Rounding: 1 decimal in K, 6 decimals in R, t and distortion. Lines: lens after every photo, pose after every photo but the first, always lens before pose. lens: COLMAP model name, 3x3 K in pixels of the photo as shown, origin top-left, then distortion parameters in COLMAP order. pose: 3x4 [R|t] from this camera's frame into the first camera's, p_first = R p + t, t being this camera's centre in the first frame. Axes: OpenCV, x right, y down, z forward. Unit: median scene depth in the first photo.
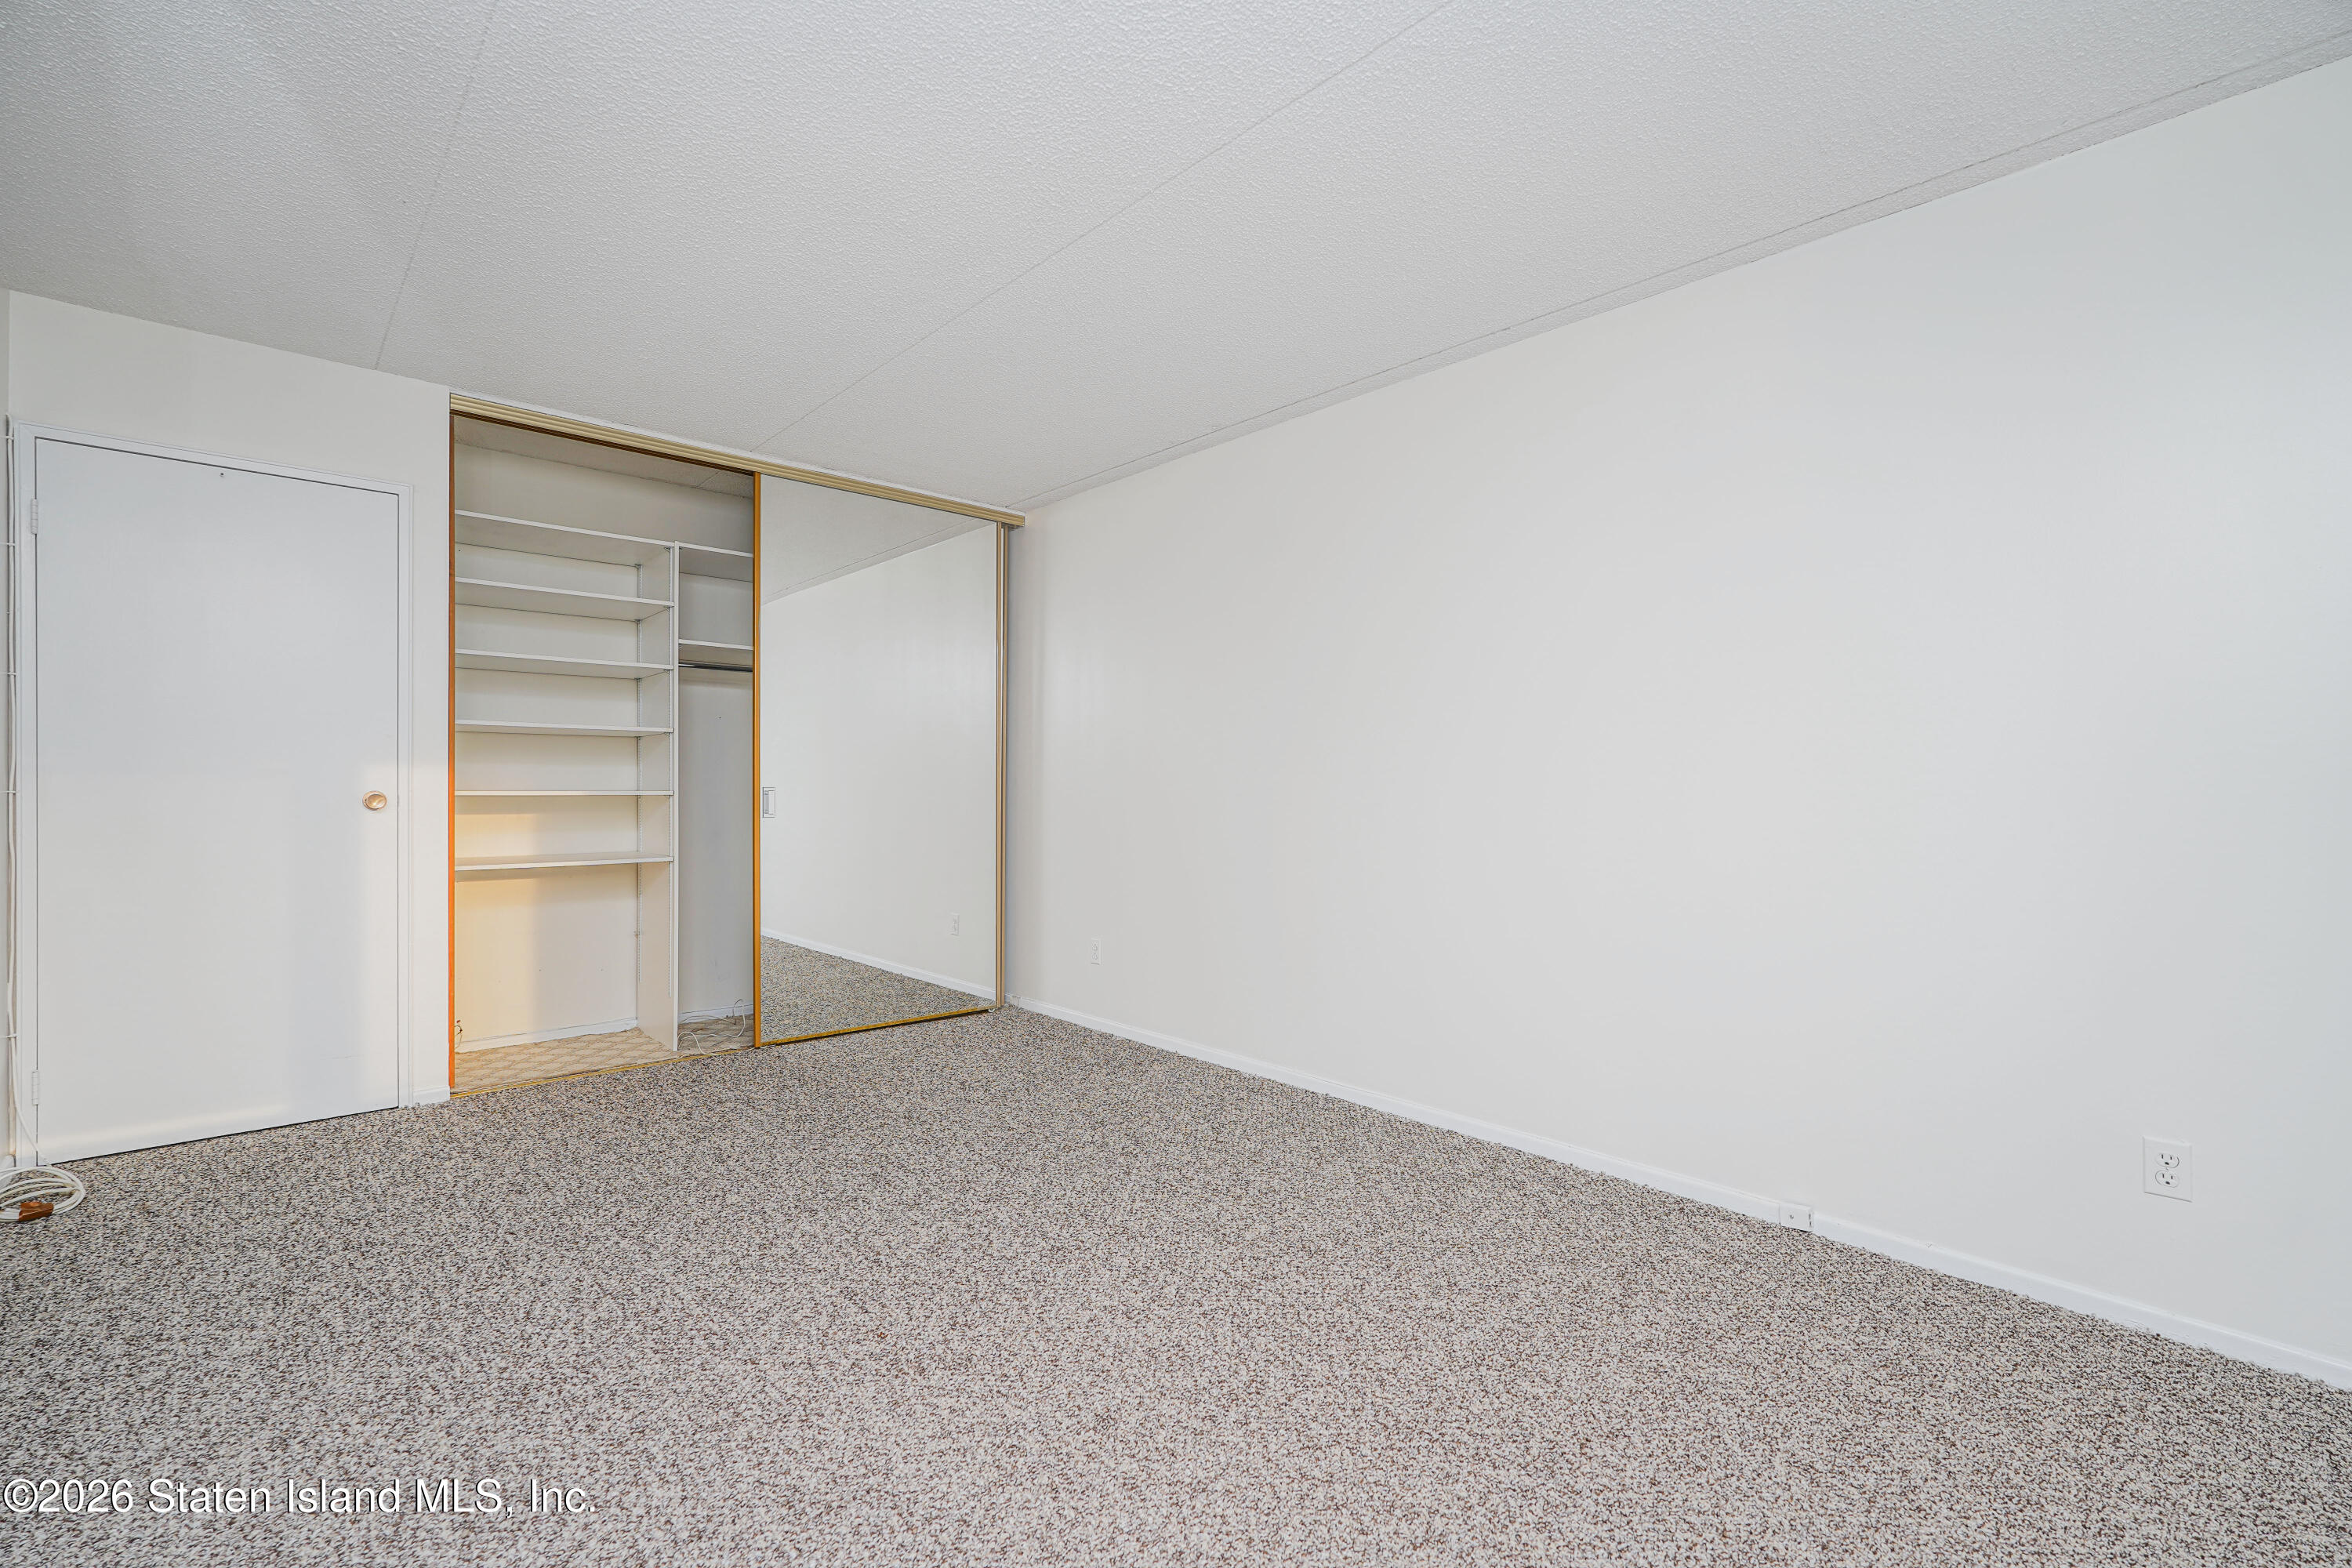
lens RADIAL K [[1055.2, 0, 1171.1], [0, 1055.2, 791.2], [0, 0, 1]] dist [-0.013604, 0.007954]
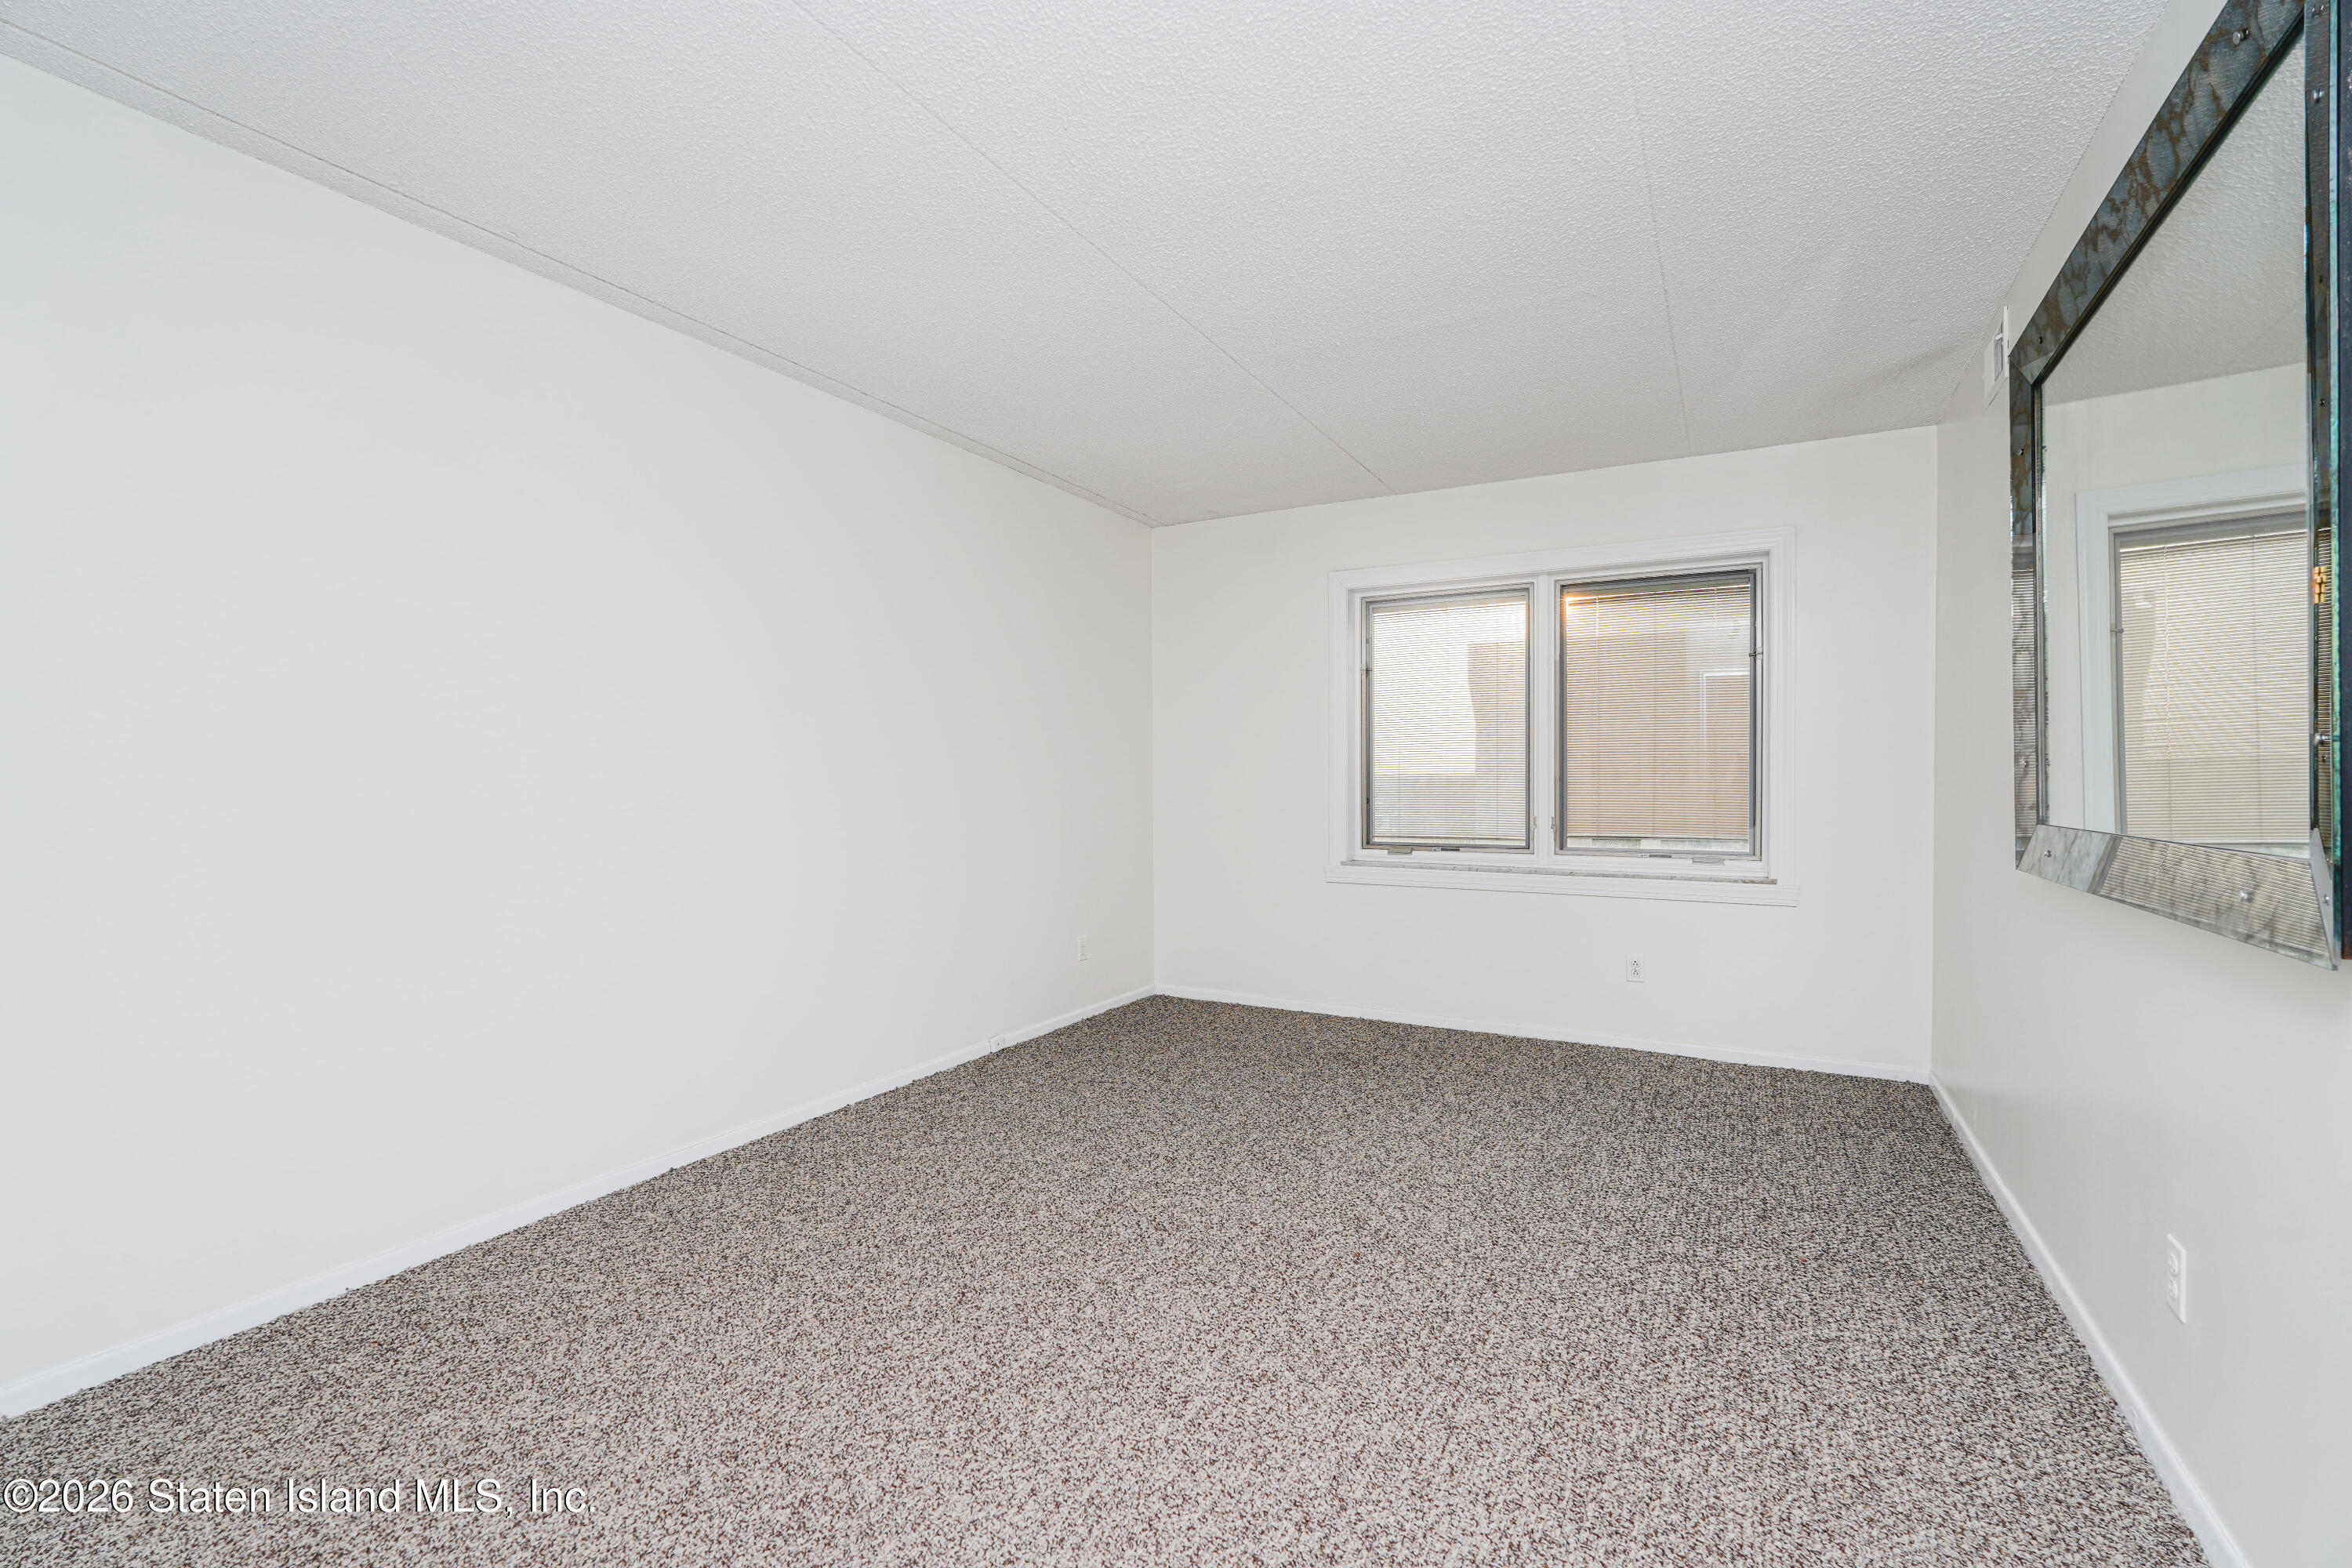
lens RADIAL K [[1055.2, 0, 1171.1], [0, 1055.2, 791.2], [0, 0, 1]] dist [-0.013604, 0.007954]
pose [[-0.345537, -0.014884, 0.938287, -0.964869], [0.001687, 0.999863, 0.016482, -0.026528], [-0.938404, 0.007278, -0.345464, 1.172132]]
